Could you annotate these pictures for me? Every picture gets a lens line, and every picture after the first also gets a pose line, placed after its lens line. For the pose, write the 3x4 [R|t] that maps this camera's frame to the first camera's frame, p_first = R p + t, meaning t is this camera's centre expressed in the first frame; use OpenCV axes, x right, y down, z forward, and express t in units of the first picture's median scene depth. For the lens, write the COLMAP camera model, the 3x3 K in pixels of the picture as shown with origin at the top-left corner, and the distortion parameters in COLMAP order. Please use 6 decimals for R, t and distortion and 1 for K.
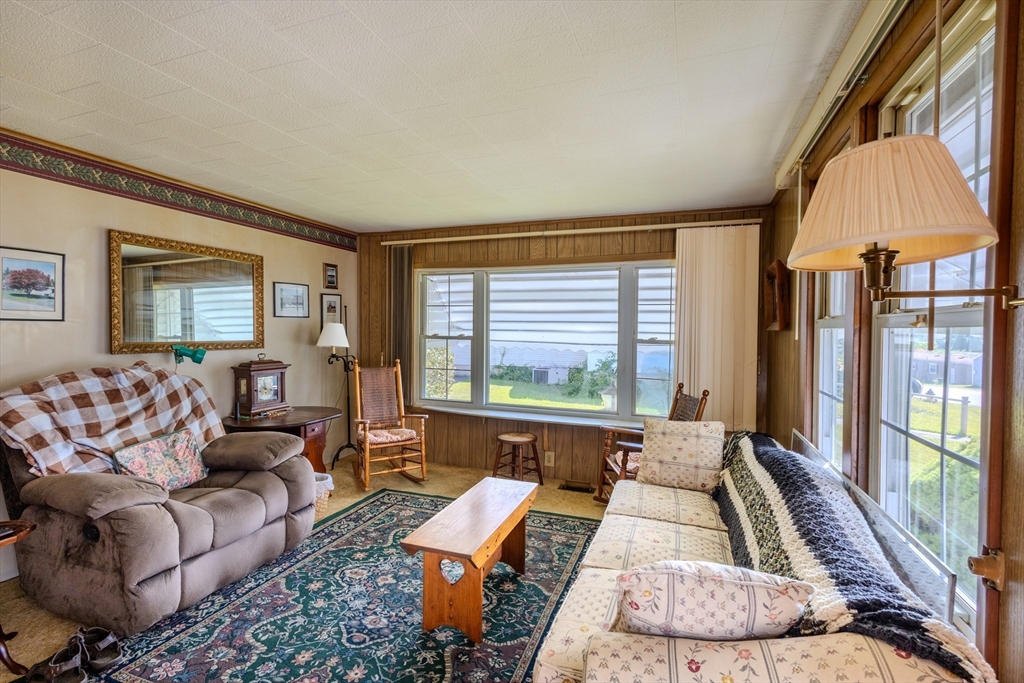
lens RADIAL K [[464.6, 0, 511.2], [0, 464.6, 339.5], [0, 0, 1]] dist [0.006177, 0.000376]
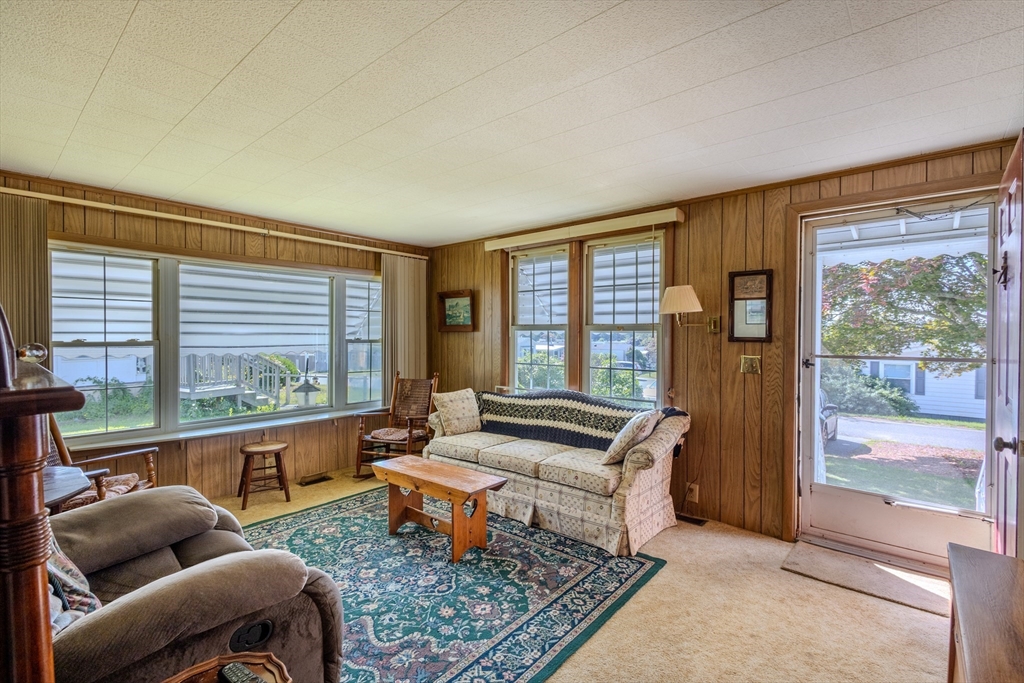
lens RADIAL K [[467.3, 0, 512.0], [0, 467.3, 341.5], [0, 0, 1]] dist [-0.000523, -0.000056]
pose [[0.345832, -0.025968, 0.937937, -0.925586], [0.020265, 0.999591, 0.020202, -0.015429], [-0.938077, 0.012021, 0.346217, 0.267375]]
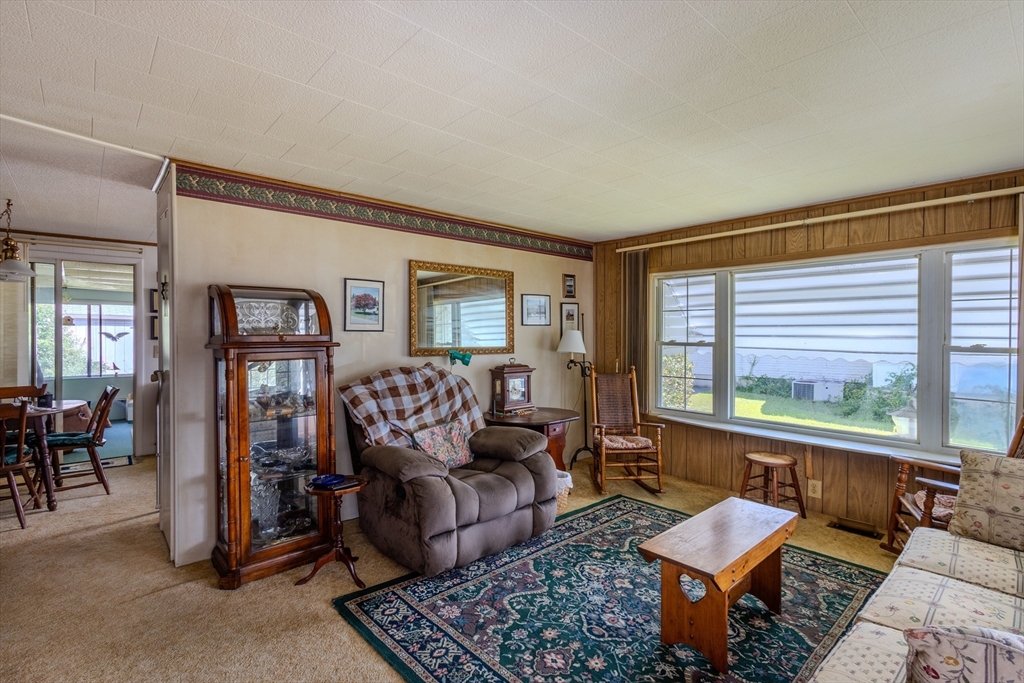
lens RADIAL K [[475.4, 0, 513.7], [0, 475.4, 338.6], [0, 0, 1]] dist [0.009004, 0.000316]
pose [[0.885961, -0.004698, -0.463736, 0.003084], [-0.002765, 0.999877, -0.015410, 0.000875], [0.463751, 0.014935, 0.885840, -0.030345]]
